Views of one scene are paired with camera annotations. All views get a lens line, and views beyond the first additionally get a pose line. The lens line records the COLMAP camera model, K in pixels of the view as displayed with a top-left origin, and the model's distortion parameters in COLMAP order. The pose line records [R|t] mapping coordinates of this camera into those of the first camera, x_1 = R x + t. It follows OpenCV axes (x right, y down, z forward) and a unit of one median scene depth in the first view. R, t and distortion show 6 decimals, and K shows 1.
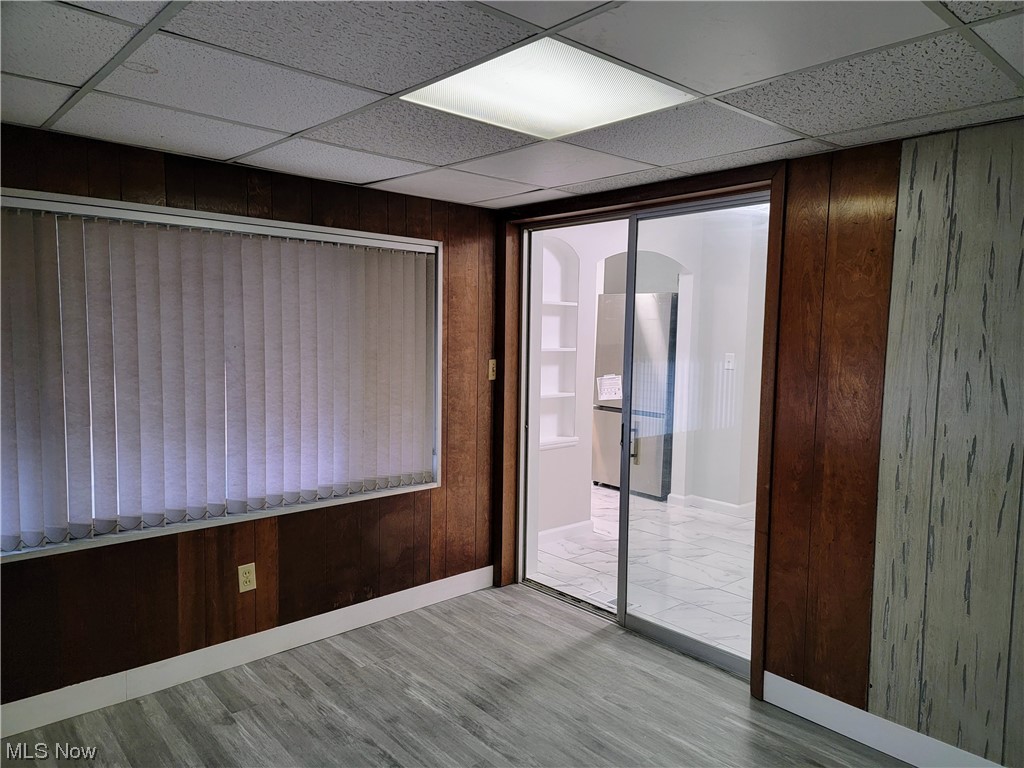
lens RADIAL K [[714.4, 0, 514.5], [0, 714.4, 391.3], [0, 0, 1]] dist [0.091882, -0.069141]
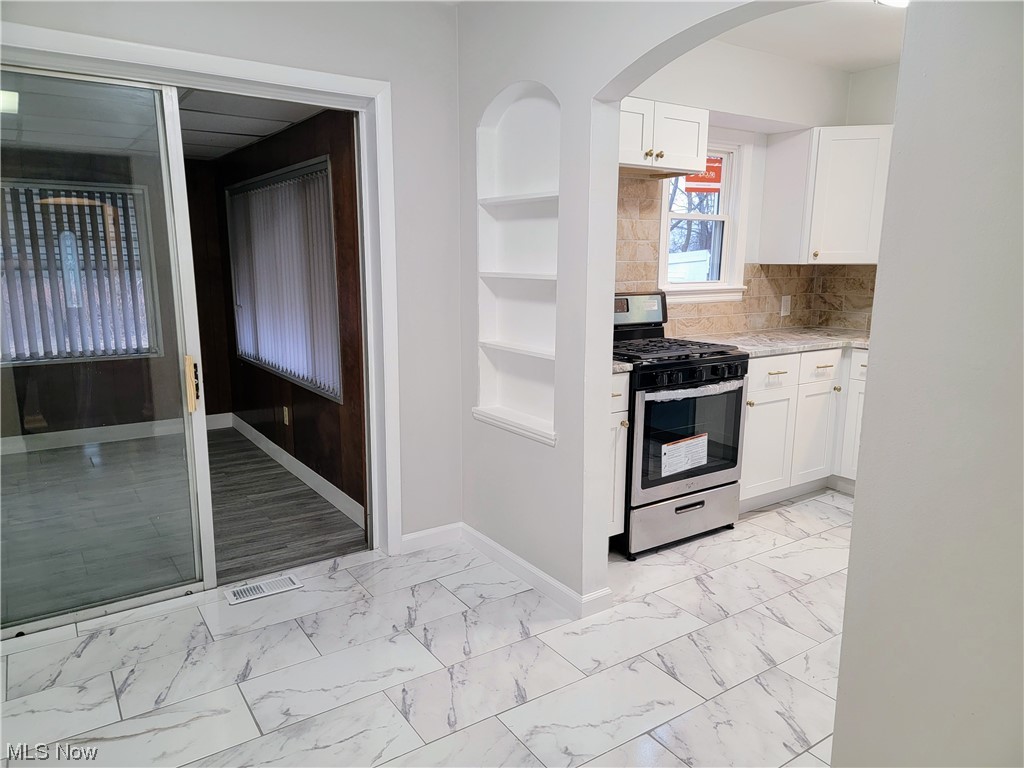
lens RADIAL K [[704.1, 0, 512.0], [0, 704.1, 384.0], [0, 0, 1]] dist [0.029431, -0.000232]
pose [[-0.143700, 0.171964, -0.974566, 0.850019], [-0.073689, 0.980193, 0.183822, -0.101495], [0.986874, 0.098230, -0.128182, 1.395903]]
